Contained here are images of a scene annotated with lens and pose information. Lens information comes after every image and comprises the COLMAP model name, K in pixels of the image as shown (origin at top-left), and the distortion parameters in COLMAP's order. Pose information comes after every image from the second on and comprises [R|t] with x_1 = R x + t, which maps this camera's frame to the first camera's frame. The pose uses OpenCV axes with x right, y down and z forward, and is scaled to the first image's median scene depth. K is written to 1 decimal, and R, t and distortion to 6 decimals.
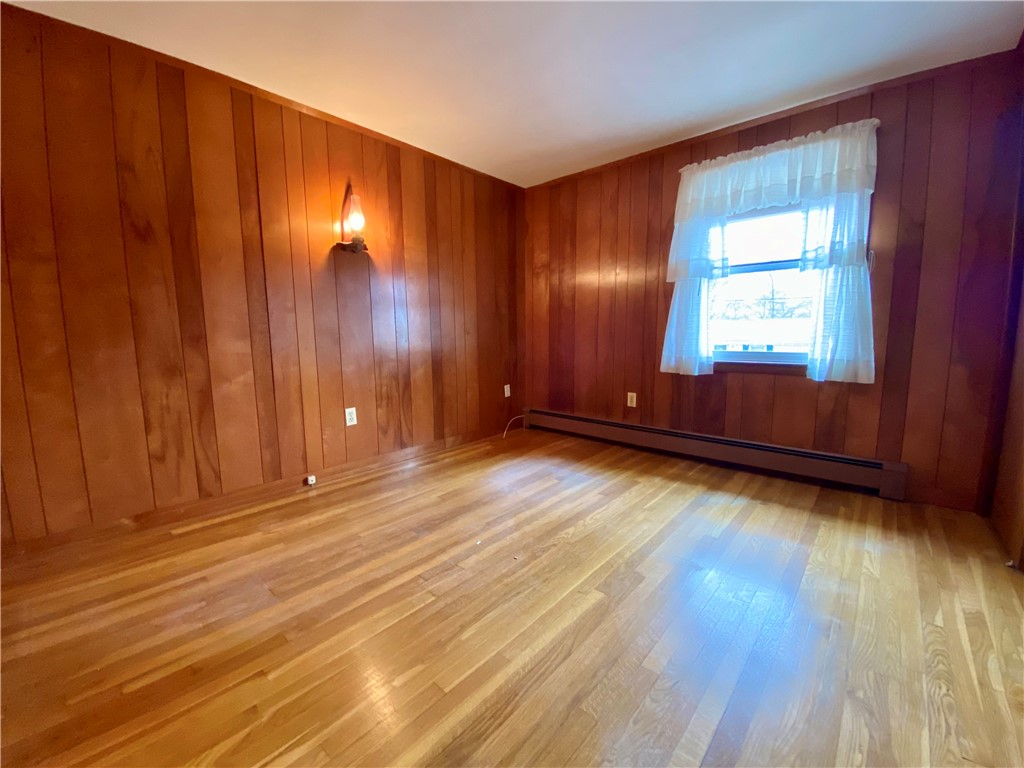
lens RADIAL K [[413.1, 0, 510.1], [0, 413.1, 380.1], [0, 0, 1]] dist [0.008487, -0.015583]
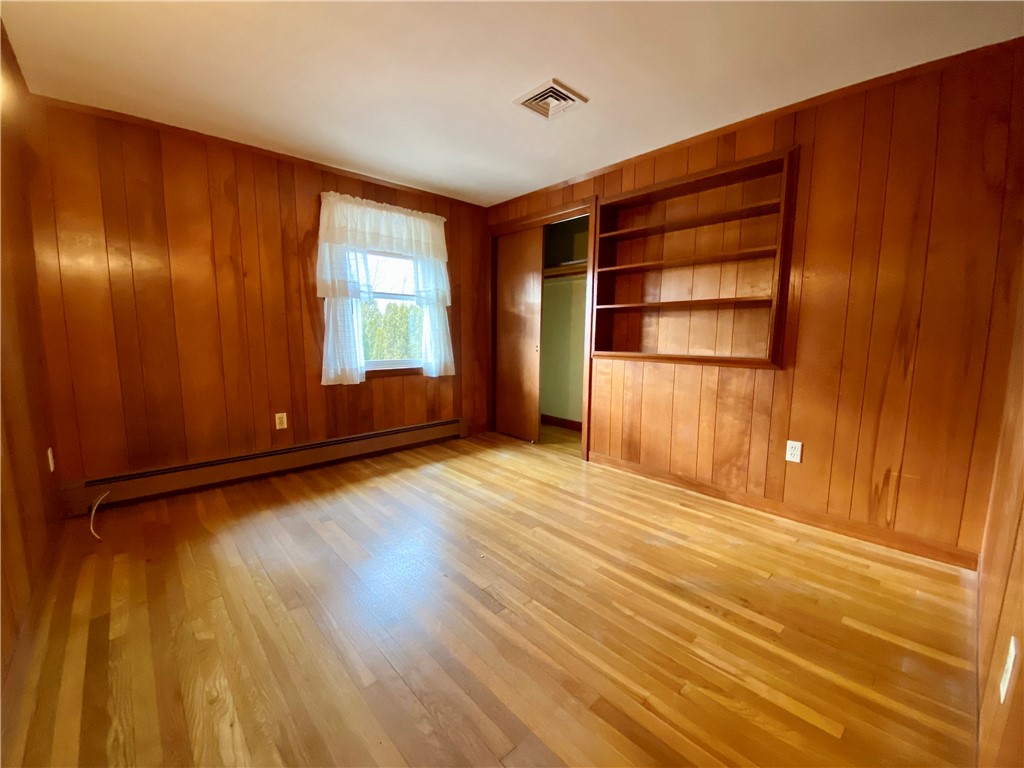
lens RADIAL K [[413.1, 0, 508.9], [0, 413.1, 383.8], [0, 0, 1]] dist [0.008487, -0.015583]
pose [[0.091809, -0.115042, 0.989109, -0.680062], [0.111119, 0.988284, 0.104632, -0.091195], [-0.989557, 0.100303, 0.103517, 0.505261]]
